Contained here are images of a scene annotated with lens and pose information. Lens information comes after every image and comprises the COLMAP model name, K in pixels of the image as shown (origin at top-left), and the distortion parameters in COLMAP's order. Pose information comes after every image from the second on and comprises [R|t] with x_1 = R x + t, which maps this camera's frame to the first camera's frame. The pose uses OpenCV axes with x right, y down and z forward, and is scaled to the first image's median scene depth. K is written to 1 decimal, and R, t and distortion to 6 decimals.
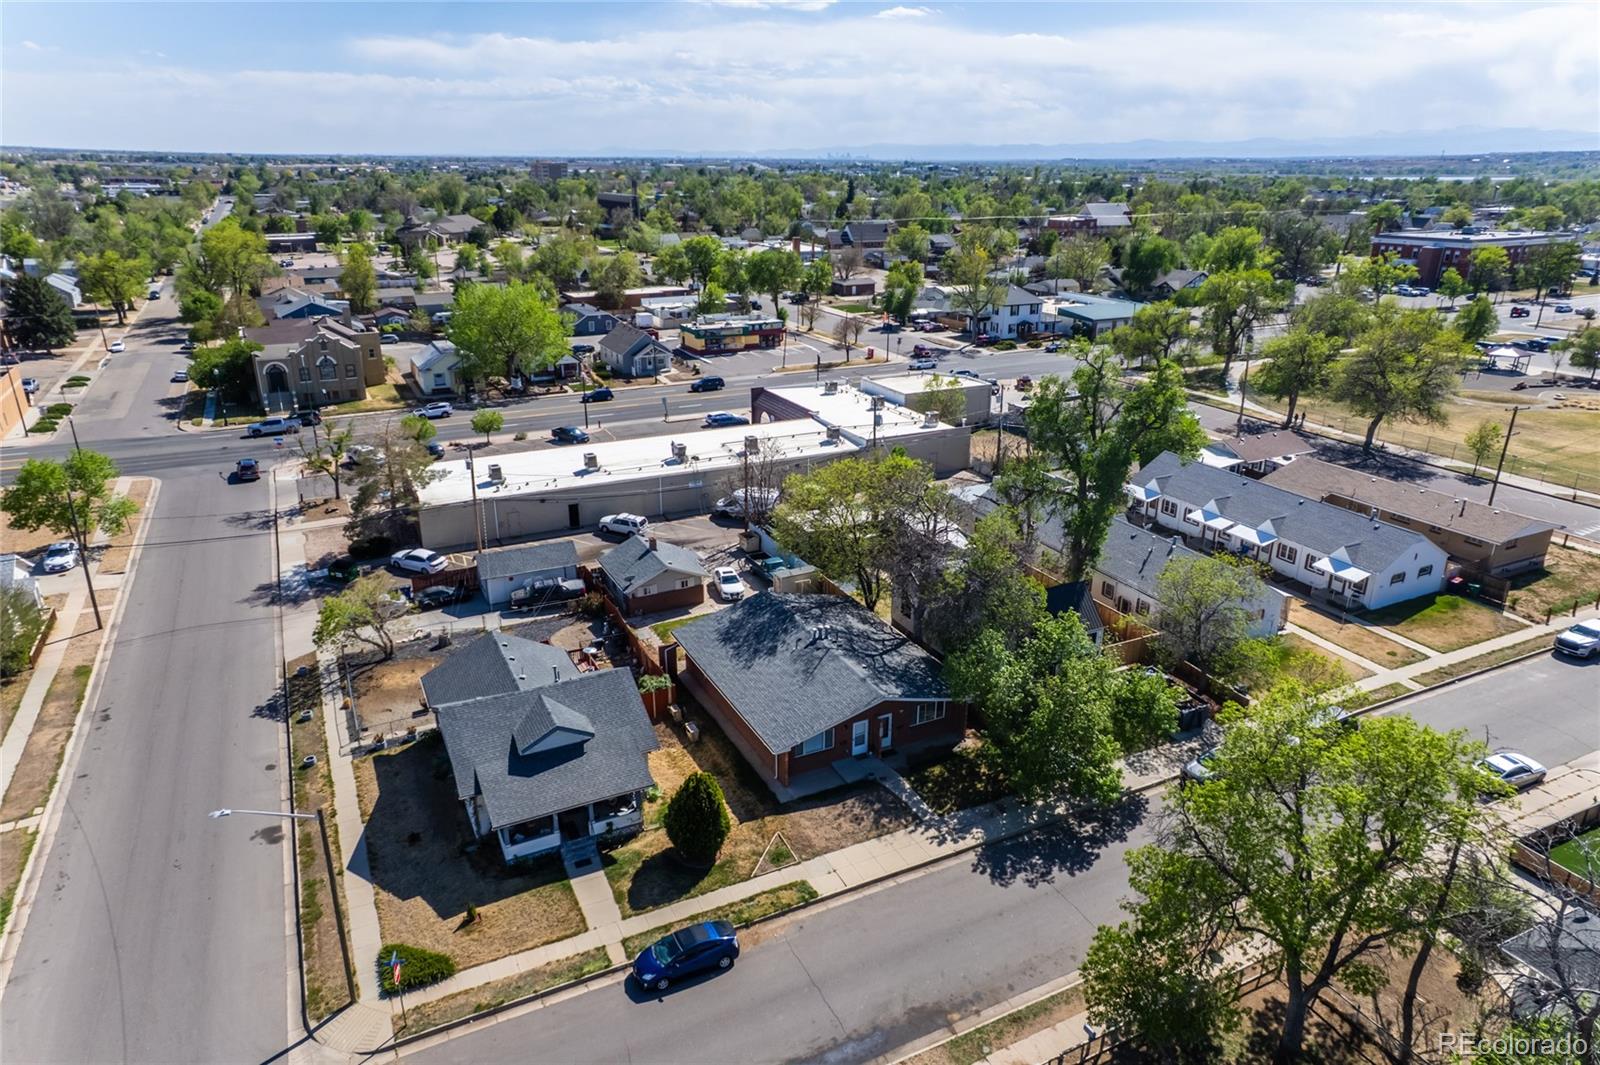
lens RADIAL K [[1011.6, 0, 800.0], [0, 1011.6, 532.5], [0, 0, 1]] dist [-0.042240, 0.064908]
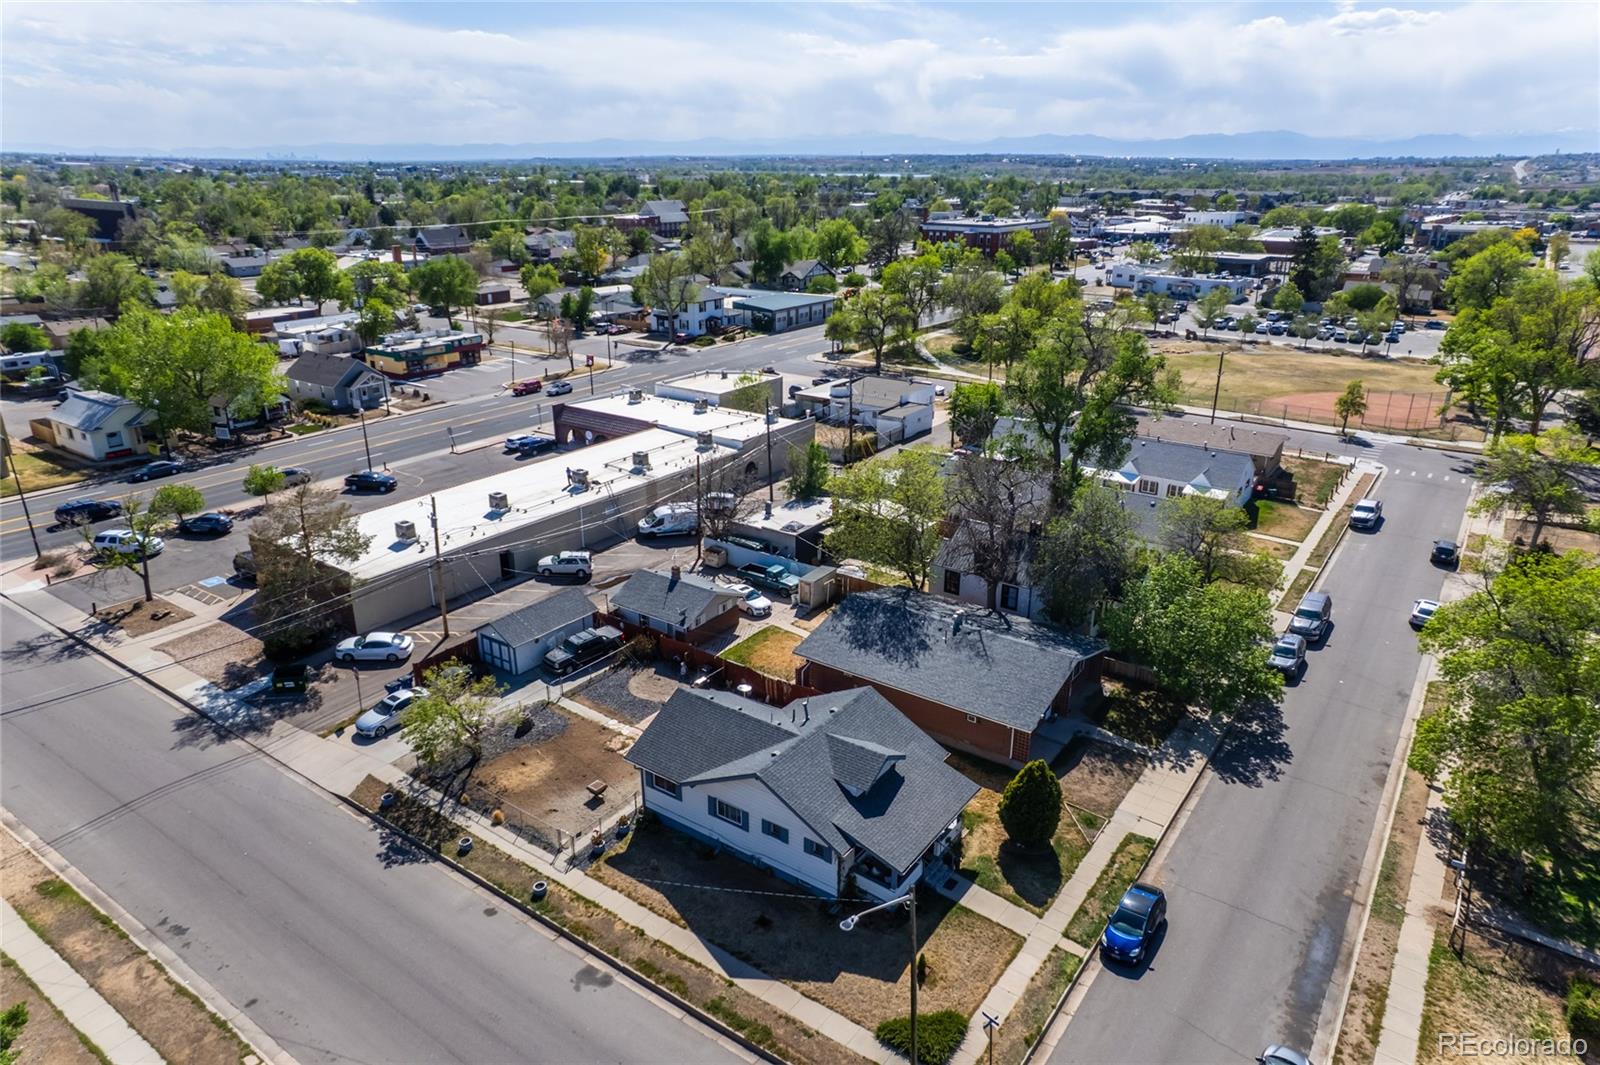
lens RADIAL K [[1011.6, 0, 800.0], [0, 1011.6, 532.5], [0, 0, 1]] dist [-0.042240, 0.064908]
pose [[0.883869, -0.163103, 0.438375, -0.382693], [0.162832, 0.985902, 0.038509, -0.036387], [-0.438475, 0.037345, 0.897967, 0.094934]]
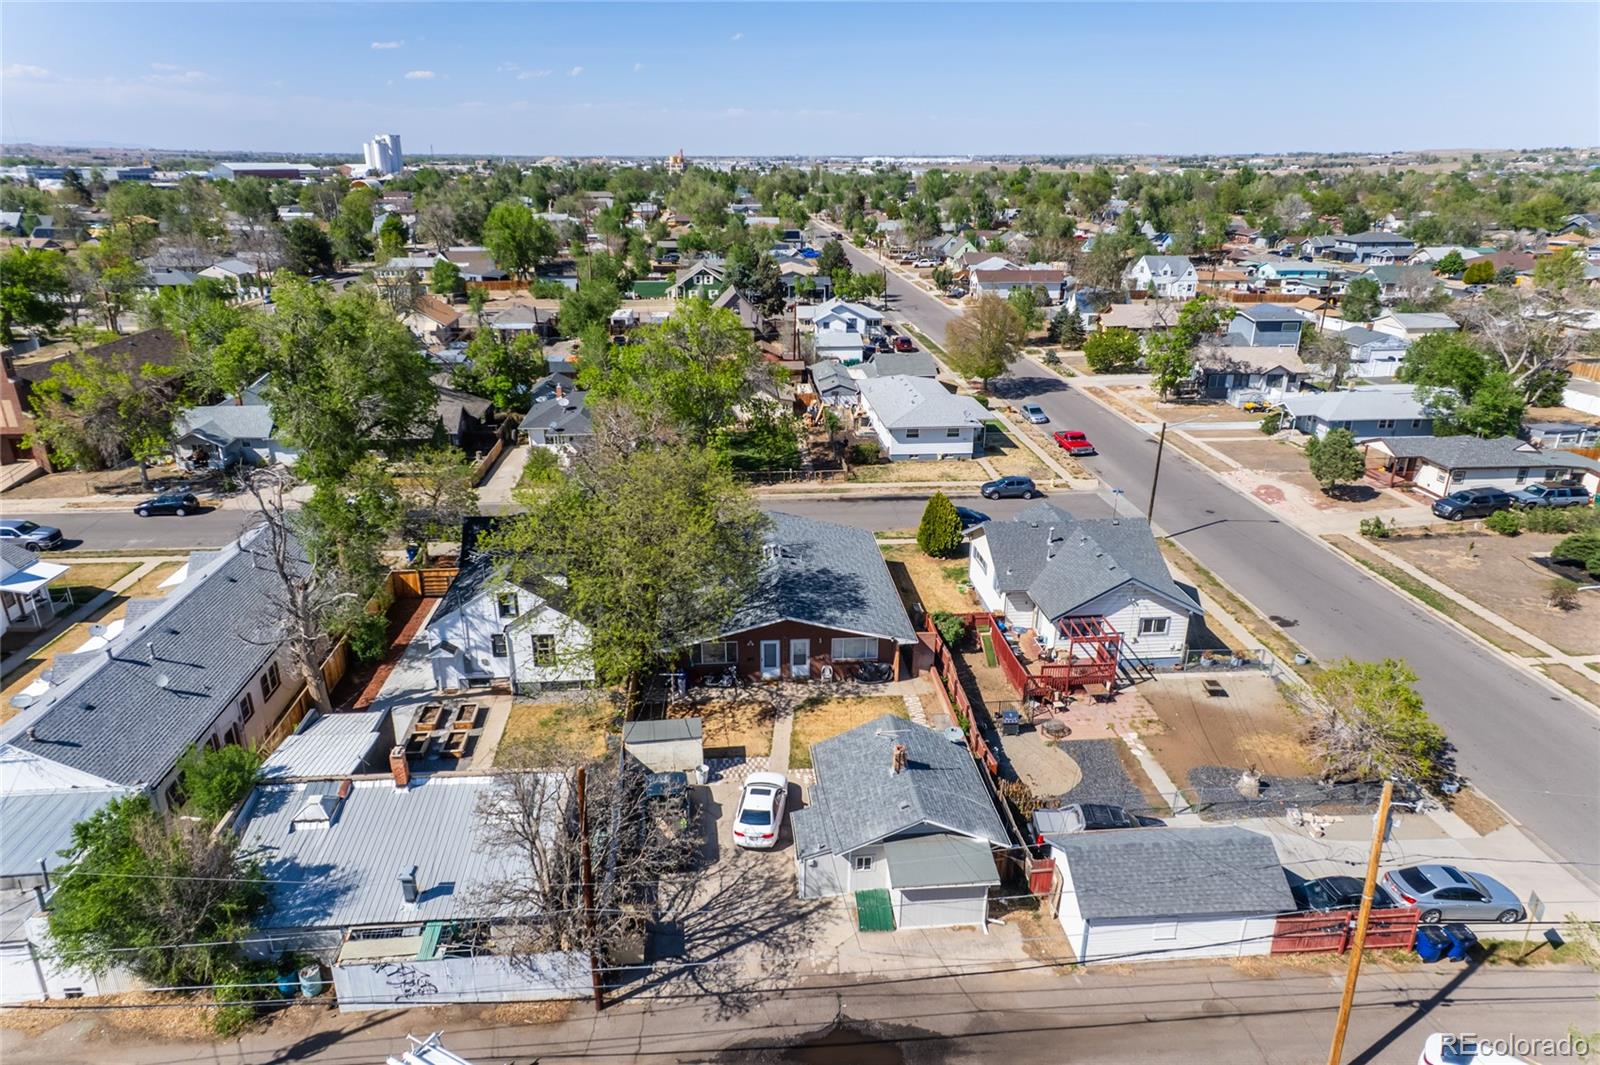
lens RADIAL K [[1011.6, 0, 800.0], [0, 1011.6, 532.5], [0, 0, 1]] dist [-0.042240, 0.064908]
pose [[-0.927054, -0.143203, 0.346503, -0.221244], [0.118892, 0.764204, 0.633922, -0.345878], [-0.355579, 0.628876, -0.691433, 1.111219]]
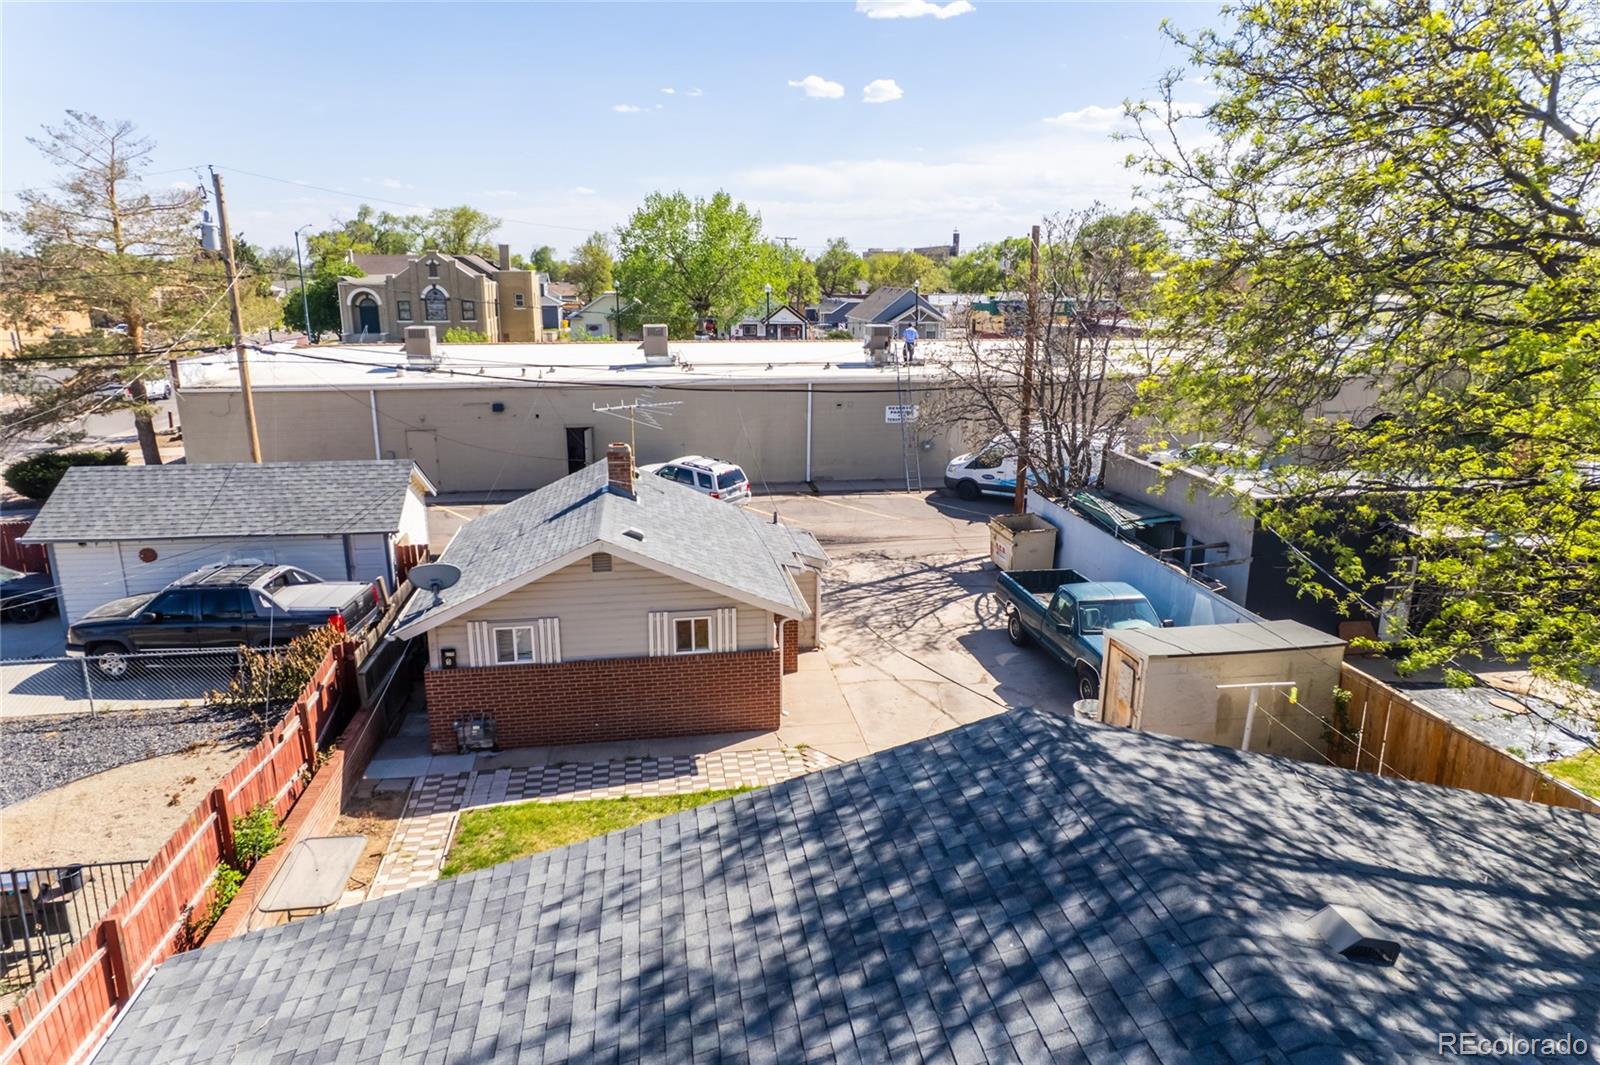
lens RADIAL K [[1011.6, 0, 800.0], [0, 1011.6, 532.5], [0, 0, 1]] dist [-0.042240, 0.064908]
pose [[0.949762, 0.073766, -0.304155, -0.020041], [-0.104714, 0.990715, -0.086707, 0.038010], [0.294935, 0.114201, 0.948668, 0.660319]]
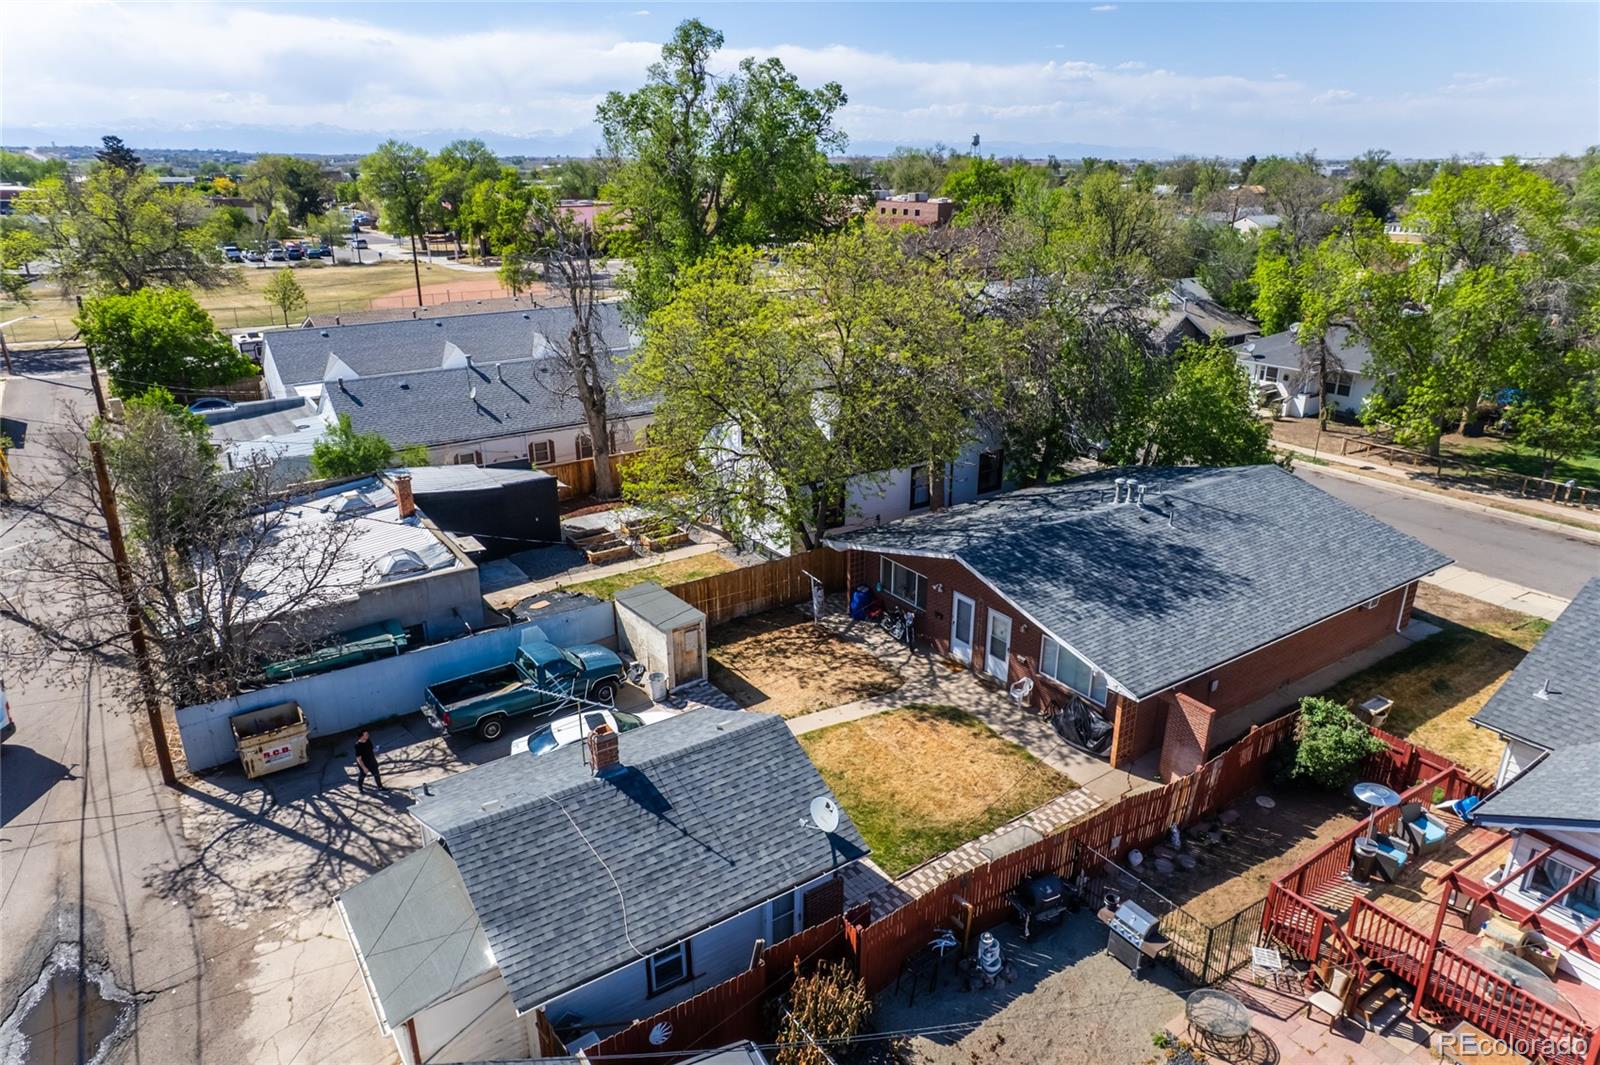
lens RADIAL K [[1011.6, 0, 800.0], [0, 1011.6, 532.5], [0, 0, 1]] dist [-0.042240, 0.064908]
pose [[-0.127204, -0.352004, 0.927315, -0.317907], [0.342971, 0.861631, 0.374117, -0.100257], [-0.930693, 0.365631, 0.011124, 0.796493]]
